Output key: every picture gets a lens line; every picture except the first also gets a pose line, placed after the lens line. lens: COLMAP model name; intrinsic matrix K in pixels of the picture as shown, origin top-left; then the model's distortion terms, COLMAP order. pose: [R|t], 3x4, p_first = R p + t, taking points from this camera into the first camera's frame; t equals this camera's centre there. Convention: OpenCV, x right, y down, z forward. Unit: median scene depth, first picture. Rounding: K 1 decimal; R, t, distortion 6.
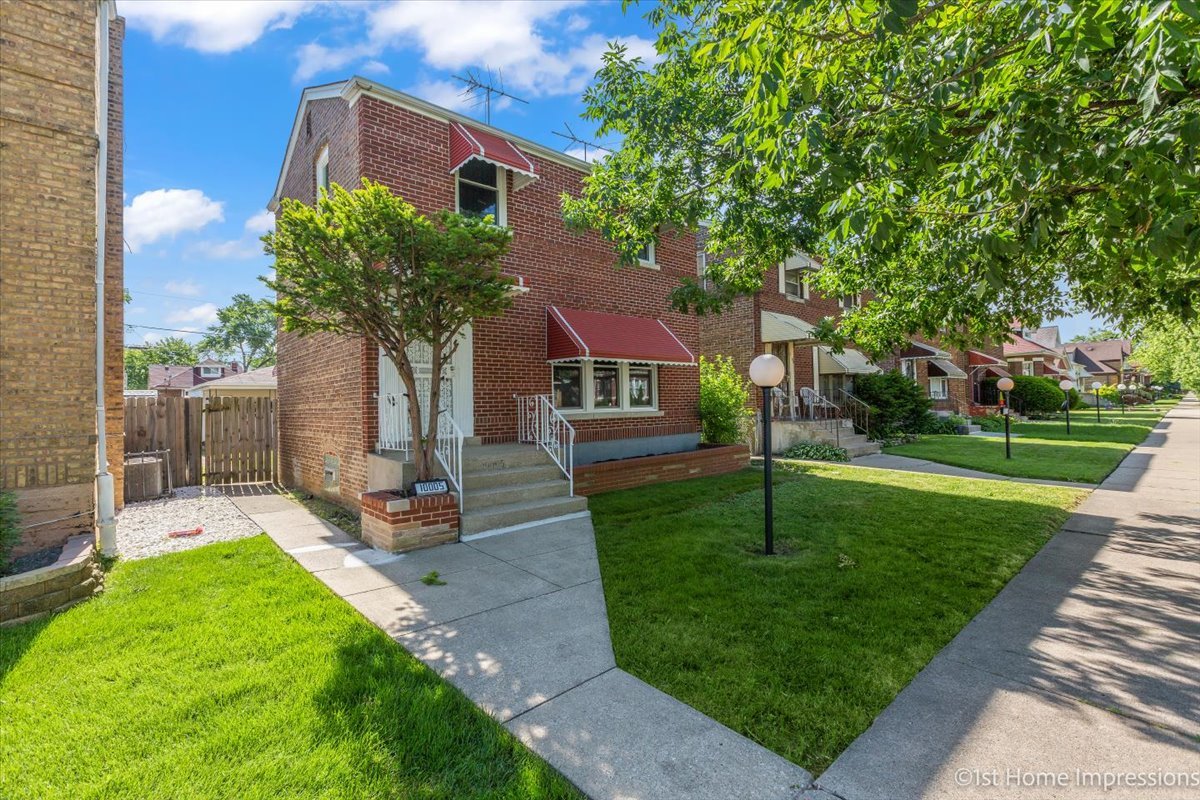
lens RADIAL K [[543.7, 0, 595.9], [0, 543.7, 395.1], [0, 0, 1]] dist [0.000492, 0.000003]
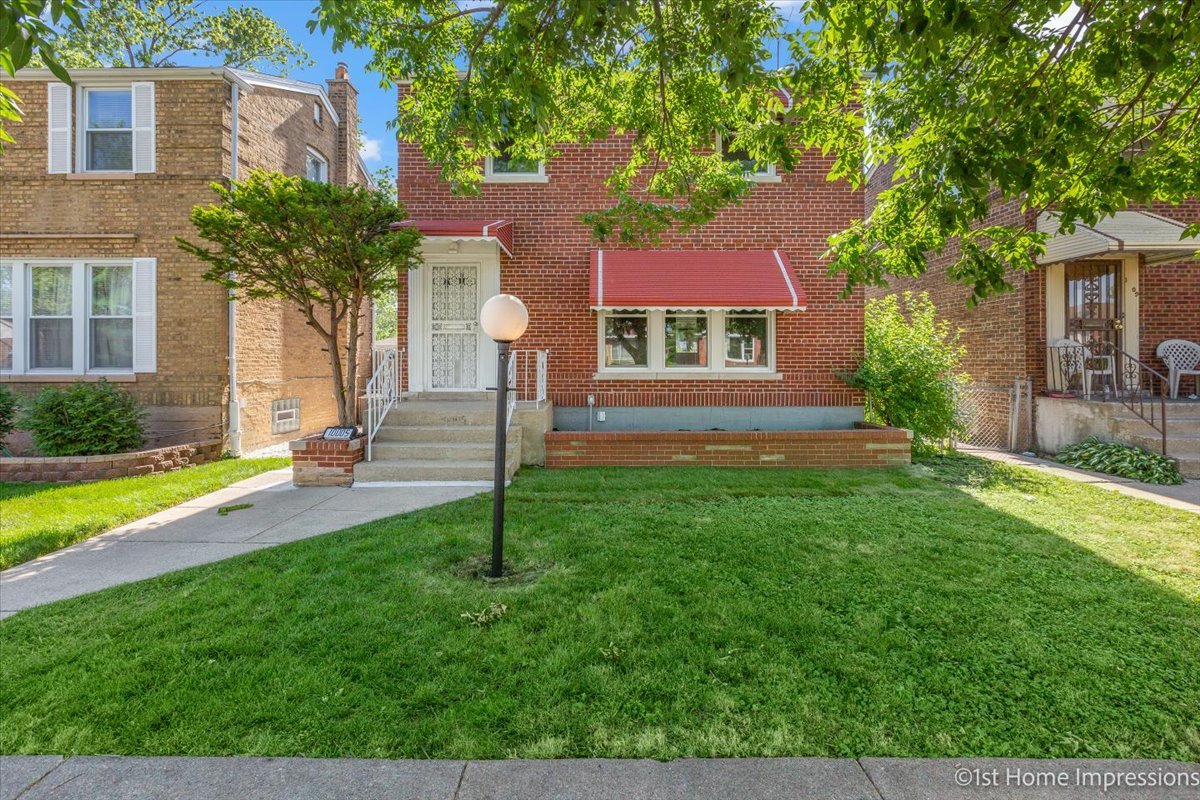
lens RADIAL K [[543.7, 0, 598.5], [0, 543.7, 367.4], [0, 0, 1]] dist [0.000492, 0.000003]
pose [[0.741351, 0.027080, -0.670571, 0.526224], [-0.005744, 0.999405, 0.034010, -0.003339], [0.671093, -0.021361, 0.741066, 0.341868]]
